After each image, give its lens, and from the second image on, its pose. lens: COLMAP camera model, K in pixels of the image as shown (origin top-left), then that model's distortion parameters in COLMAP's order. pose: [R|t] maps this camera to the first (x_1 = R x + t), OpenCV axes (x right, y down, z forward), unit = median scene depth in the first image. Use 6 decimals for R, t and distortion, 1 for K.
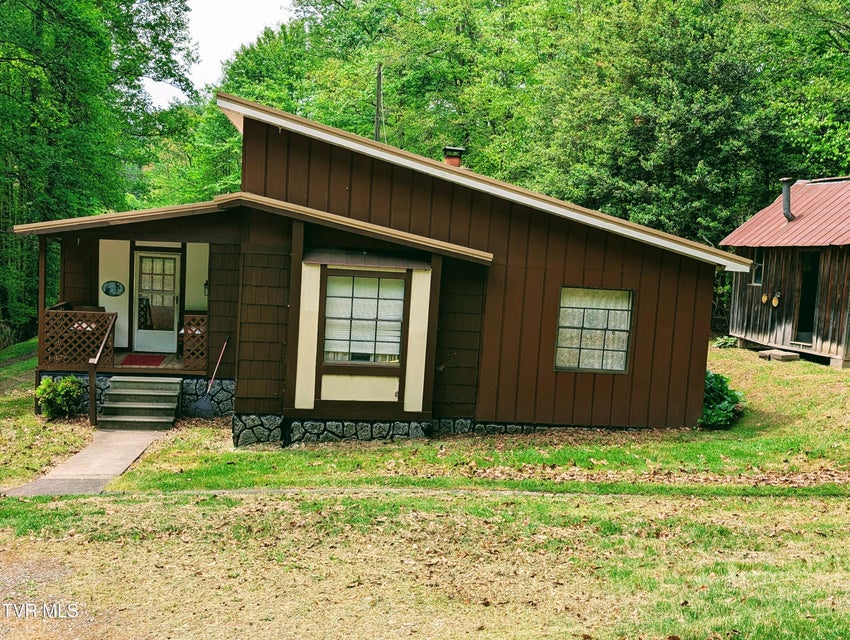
lens RADIAL K [[871.9, 0, 426.0], [0, 871.9, 319.6], [0, 0, 1]] dist [0.072306, 0.000000]
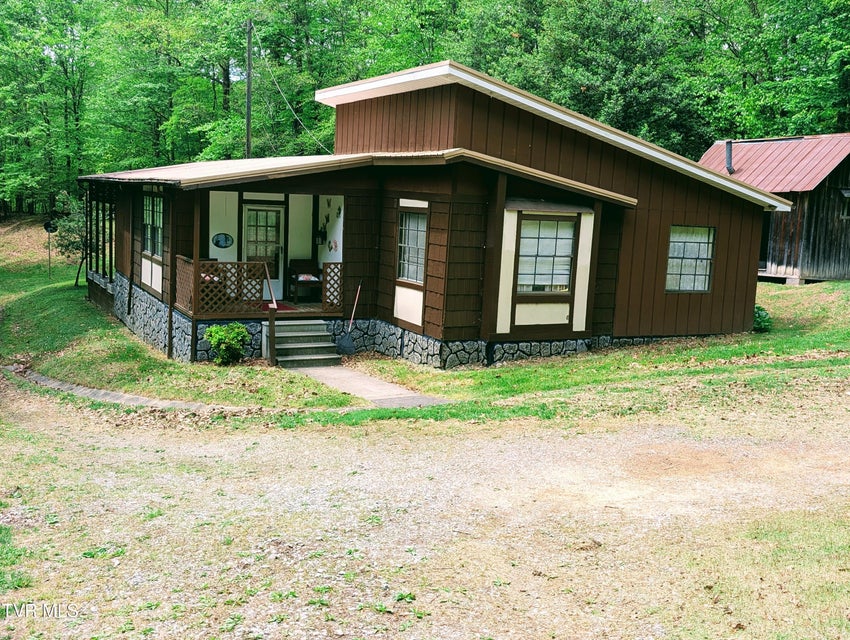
lens RADIAL K [[871.9, 0, 428.7], [0, 871.9, 317.2], [0, 0, 1]] dist [0.072306, 0.000000]
pose [[0.943398, -0.055773, 0.326940, -0.595452], [0.040761, 0.997784, 0.052594, 0.013361], [-0.329149, -0.036290, 0.943580, -0.078565]]
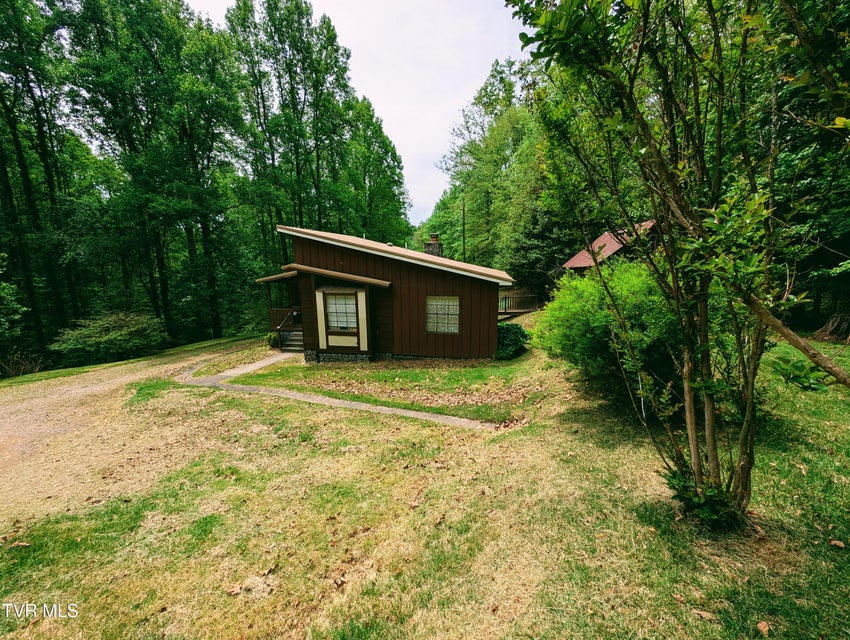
lens RADIAL K [[320.7, 0, 422.8], [0, 320.7, 317.2], [0, 0, 1]] dist [-0.002544, -0.000200]
pose [[0.937654, -0.013677, -0.347301, 0.433823], [0.035649, 0.997740, 0.056955, -0.029861], [0.345737, -0.065785, 0.936022, 0.232013]]
